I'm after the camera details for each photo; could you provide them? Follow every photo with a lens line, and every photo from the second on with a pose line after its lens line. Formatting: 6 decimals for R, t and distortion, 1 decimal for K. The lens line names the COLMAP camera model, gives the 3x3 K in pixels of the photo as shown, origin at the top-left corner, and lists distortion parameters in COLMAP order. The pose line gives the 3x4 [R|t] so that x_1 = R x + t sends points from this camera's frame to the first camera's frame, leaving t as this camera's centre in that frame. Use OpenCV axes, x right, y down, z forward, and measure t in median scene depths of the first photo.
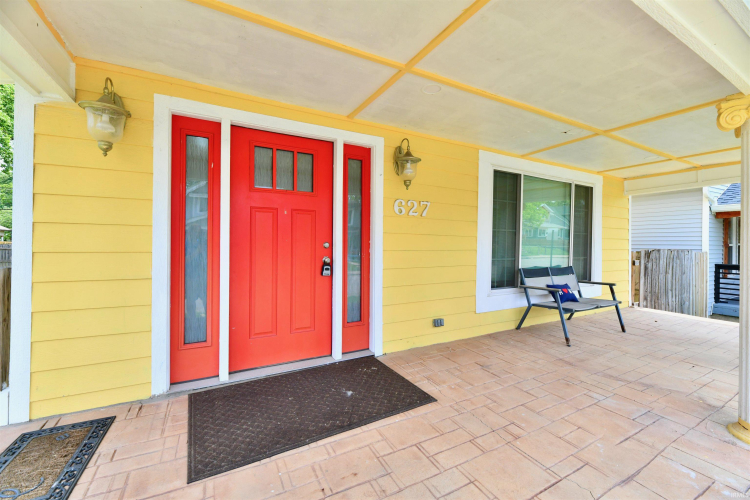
lens RADIAL K [[307.5, 0, 377.8], [0, 307.5, 247.2], [0, 0, 1]] dist [-0.001781, -0.002726]
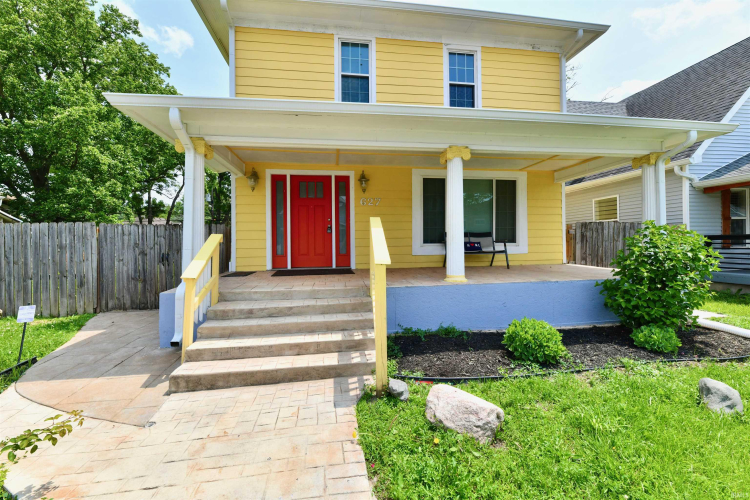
lens RADIAL K [[307.5, 0, 376.9], [0, 307.5, 239.9], [0, 0, 1]] dist [-0.001781, -0.002726]
pose [[0.942766, -0.021254, -0.332776, 0.947822], [0.014428, 0.999632, -0.022970, 0.206224], [0.333142, 0.016854, 0.942726, -1.081283]]
